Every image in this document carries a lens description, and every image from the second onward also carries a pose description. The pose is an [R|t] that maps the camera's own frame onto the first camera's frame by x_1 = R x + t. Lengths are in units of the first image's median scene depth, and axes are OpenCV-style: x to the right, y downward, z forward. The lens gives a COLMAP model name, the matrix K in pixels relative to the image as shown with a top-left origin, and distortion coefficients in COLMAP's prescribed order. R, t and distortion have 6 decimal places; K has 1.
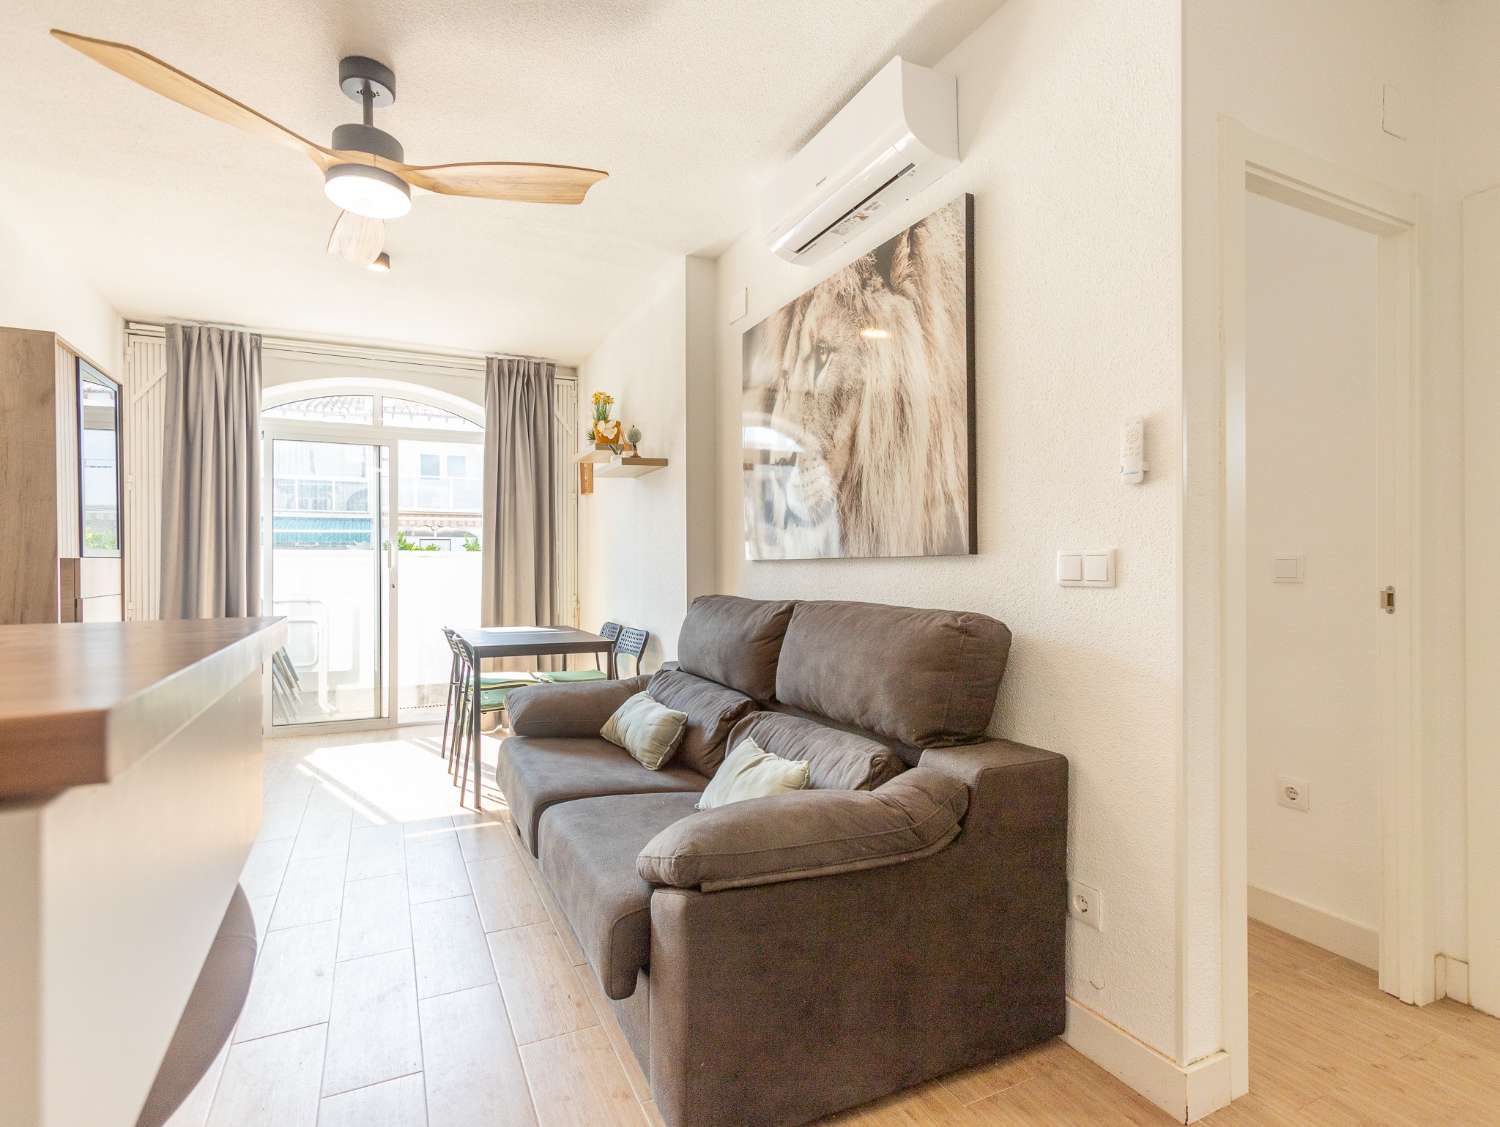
lens RADIAL K [[756.8, 0, 743.3], [0, 756.8, 565.9], [0, 0, 1]] dist [-0.020837, 0.018133]
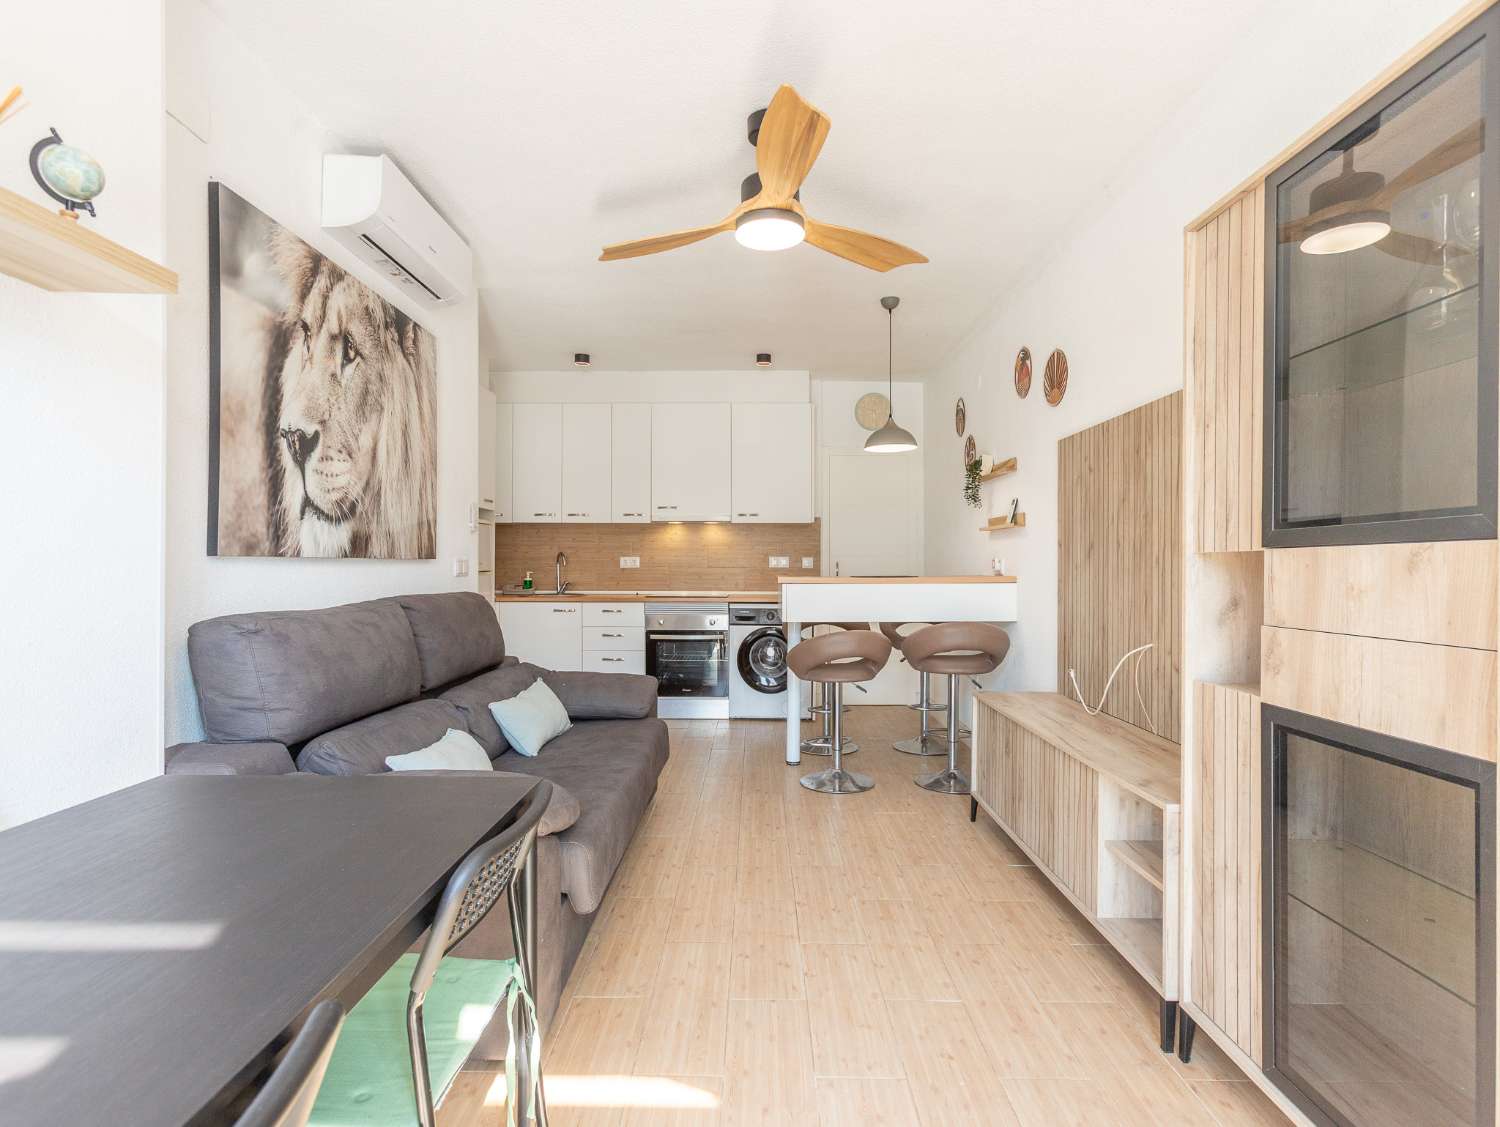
lens RADIAL K [[768.7, 0, 745.0], [0, 768.7, 567.1], [0, 0, 1]] dist [-0.016028, 0.018015]
pose [[-0.895707, -0.000053, 0.444645, -0.775389], [0.000823, 0.999998, 0.001776, 0.000221], [-0.444644, 0.001957, -0.895705, 1.627050]]
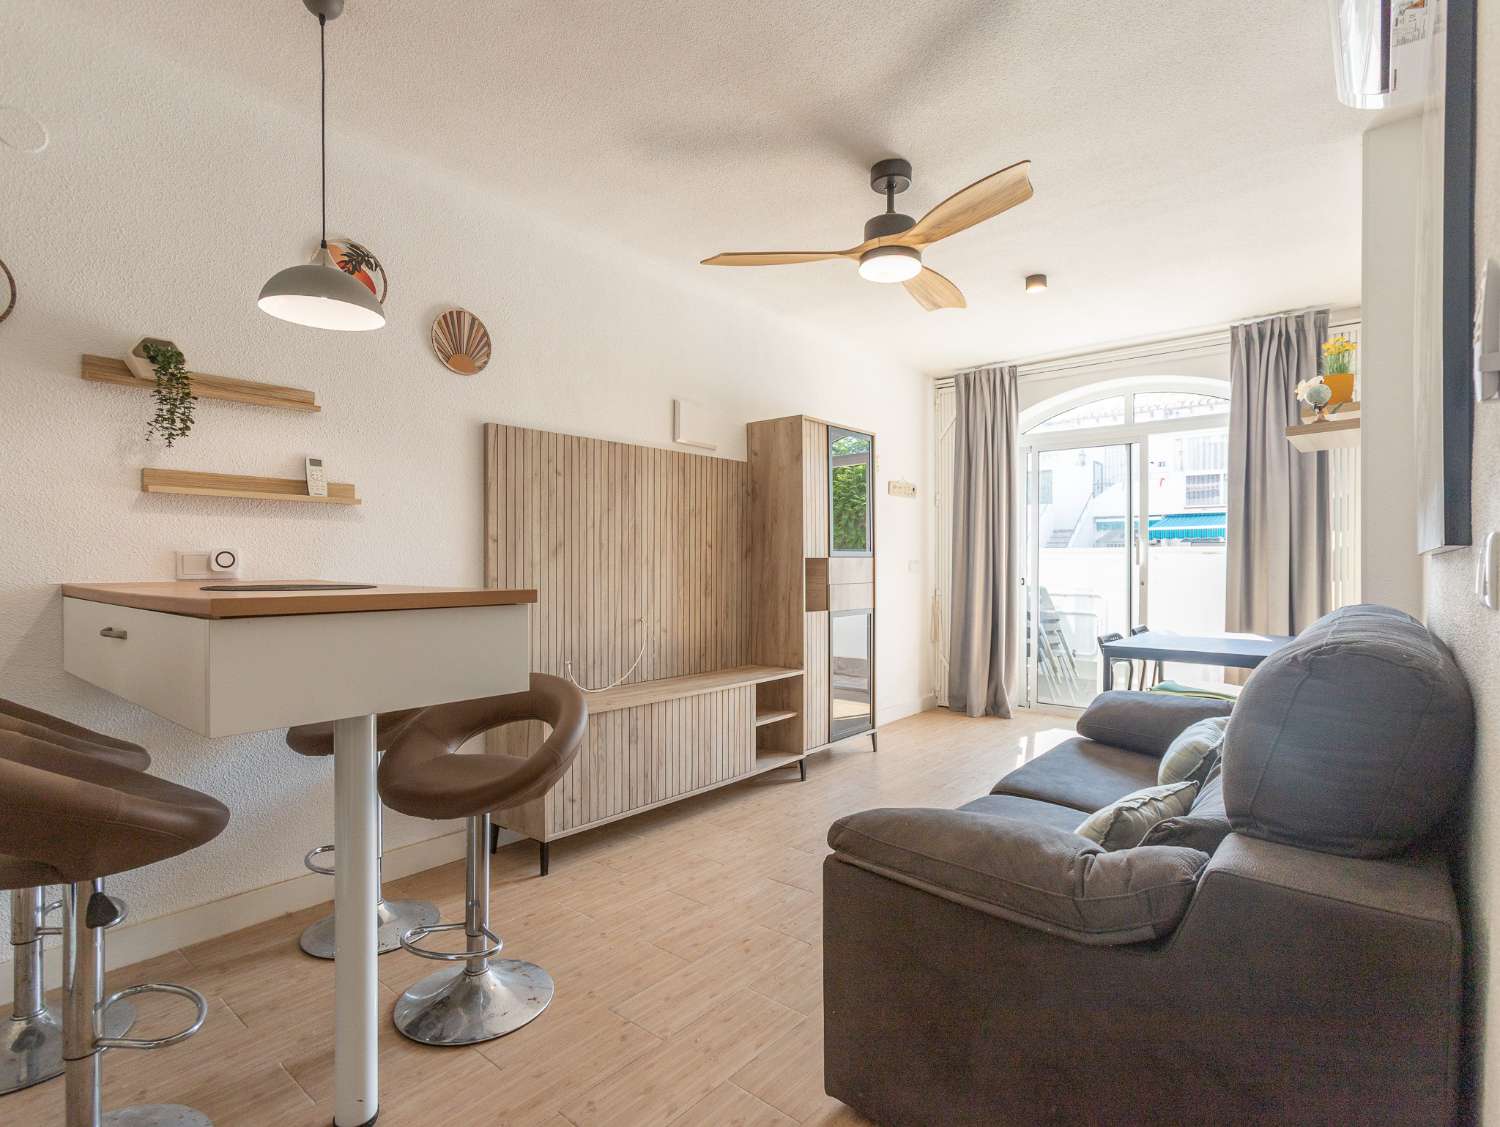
lens RADIAL K [[768.7, 0, 745.0], [0, 768.7, 567.1], [0, 0, 1]] dist [-0.016028, 0.018015]
pose [[0.408304, 0.006797, -0.912821, 0.455397], [-0.001578, 0.999976, 0.006741, -0.000871], [0.912845, -0.001312, 0.408304, 0.207235]]
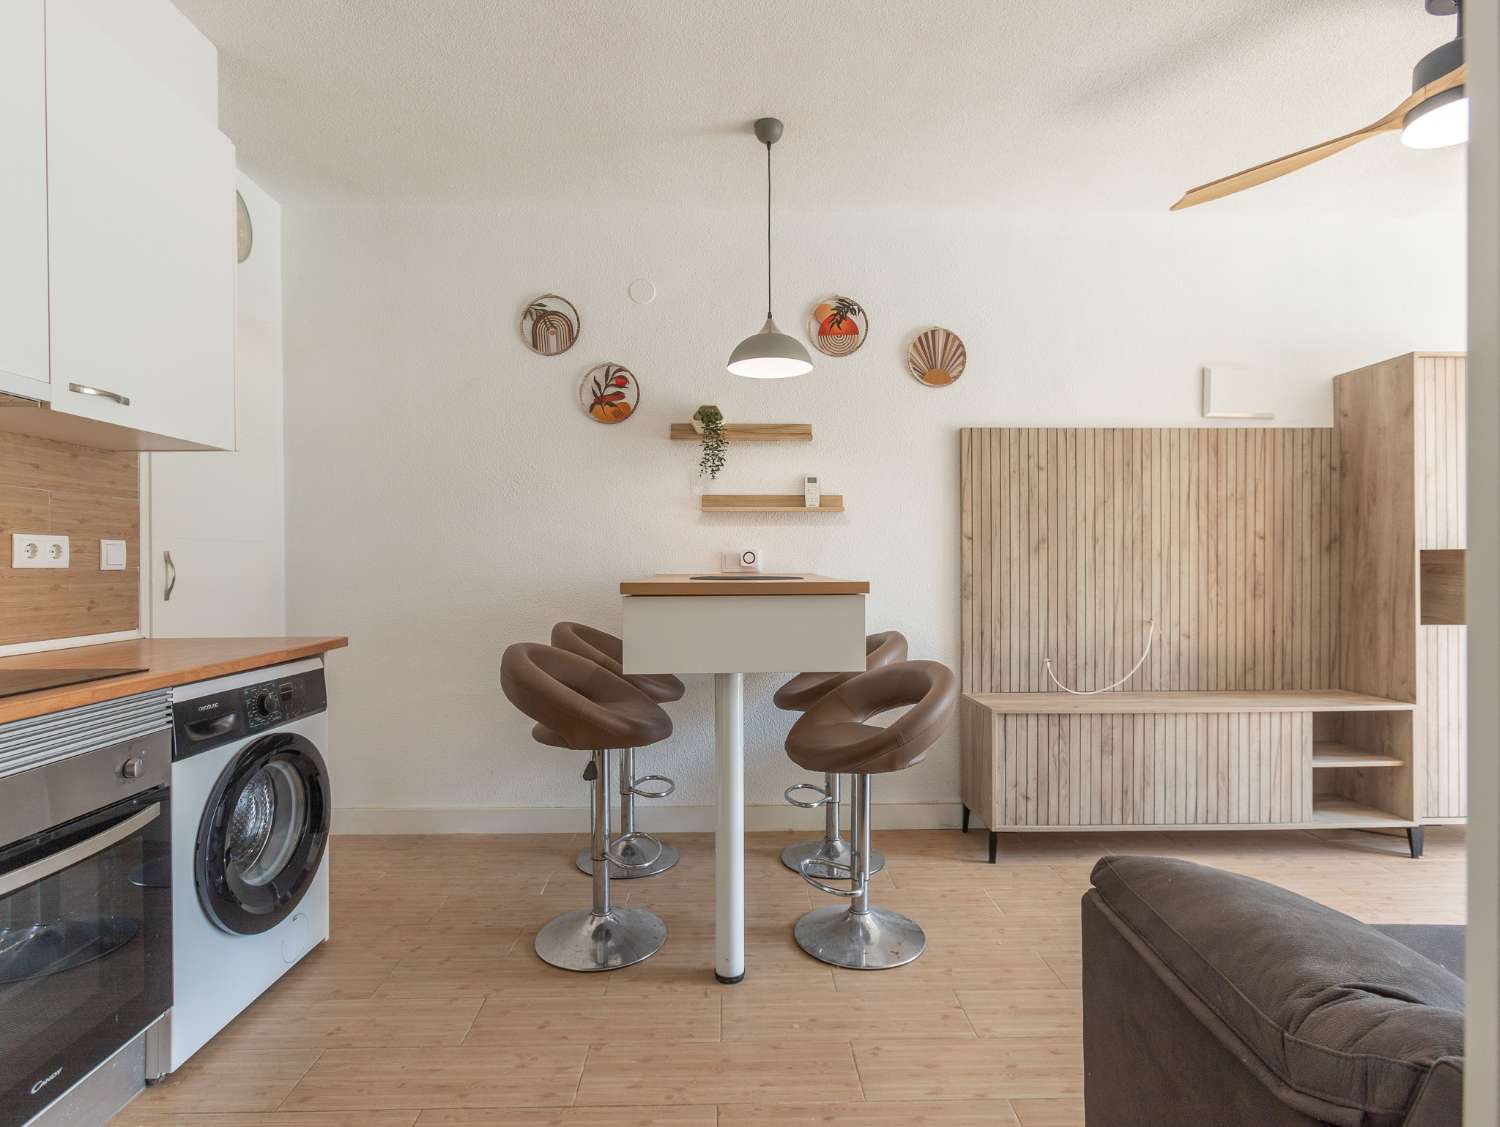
lens RADIAL K [[760.8, 0, 743.8], [0, 760.8, 566.7], [0, 0, 1]] dist [-0.018311, 0.016909]
pose [[-0.413252, 0.008678, -0.910575, 0.497145], [0.005005, 0.999961, 0.007259, 0.002596], [0.910603, -0.001558, -0.413280, 0.495182]]
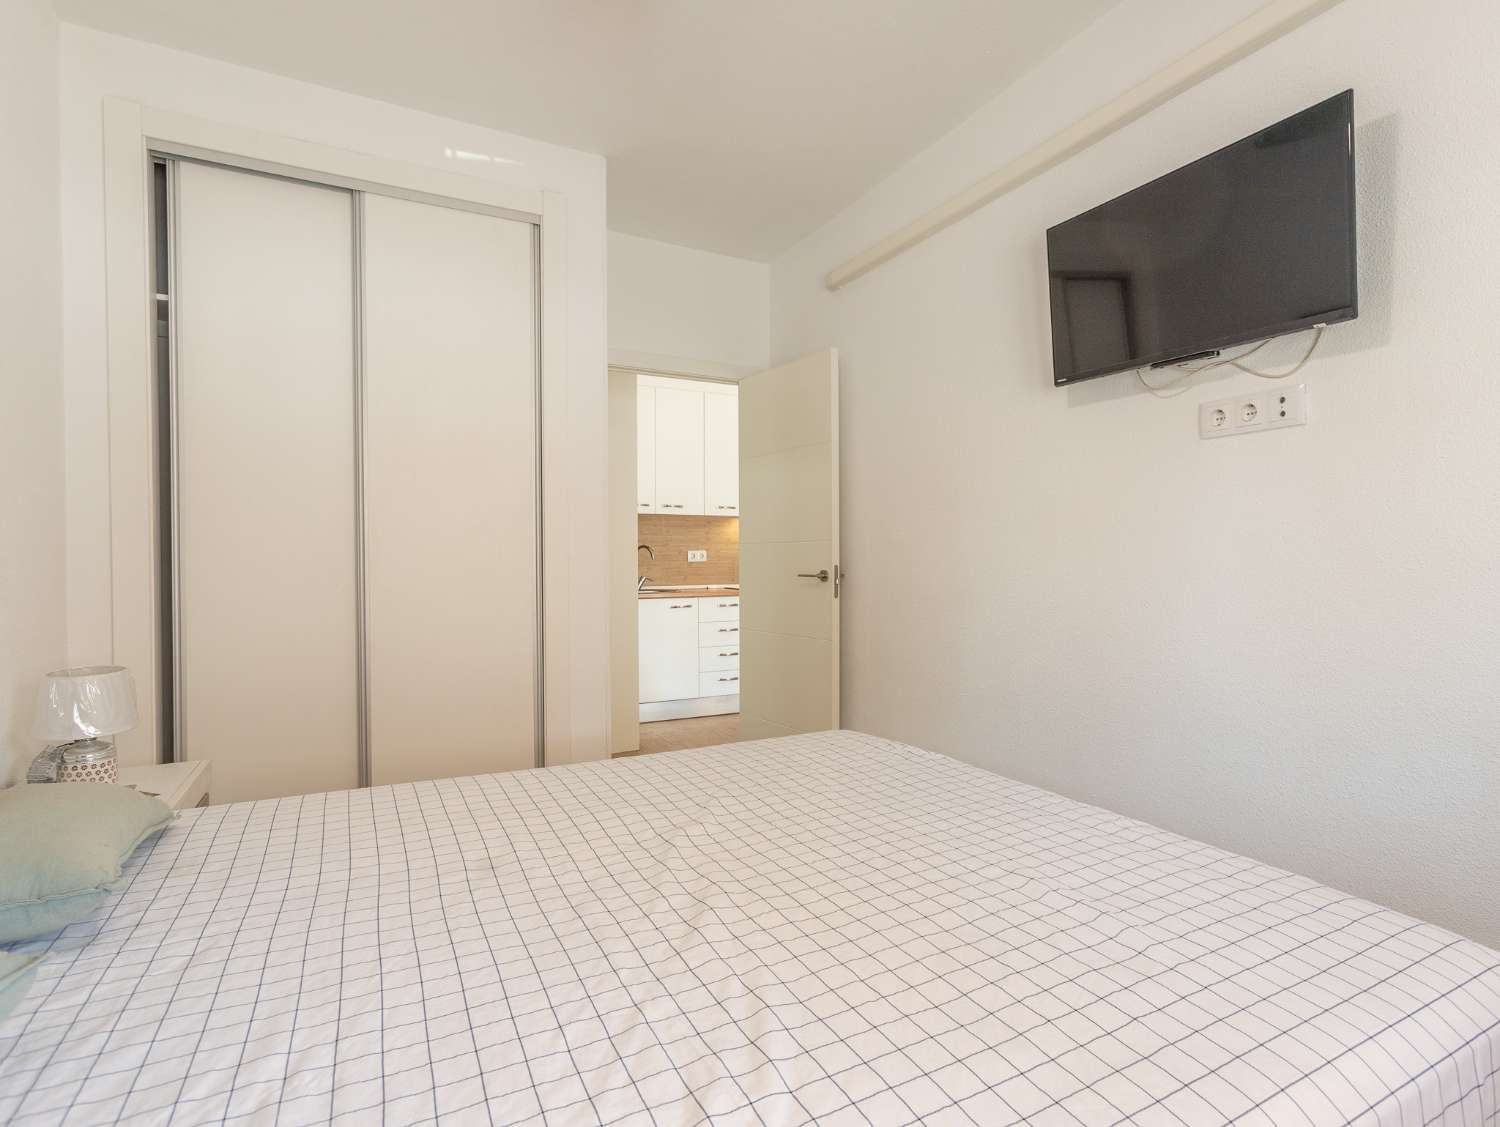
lens RADIAL K [[756.8, 0, 743.3], [0, 756.8, 565.9], [0, 0, 1]] dist [-0.020837, 0.018133]
pose [[-0.999946, 0.010380, -0.000441, 0.380151], [0.010378, 0.999941, 0.003101, 0.012879], [0.000474, 0.003097, -0.999995, 1.925184]]
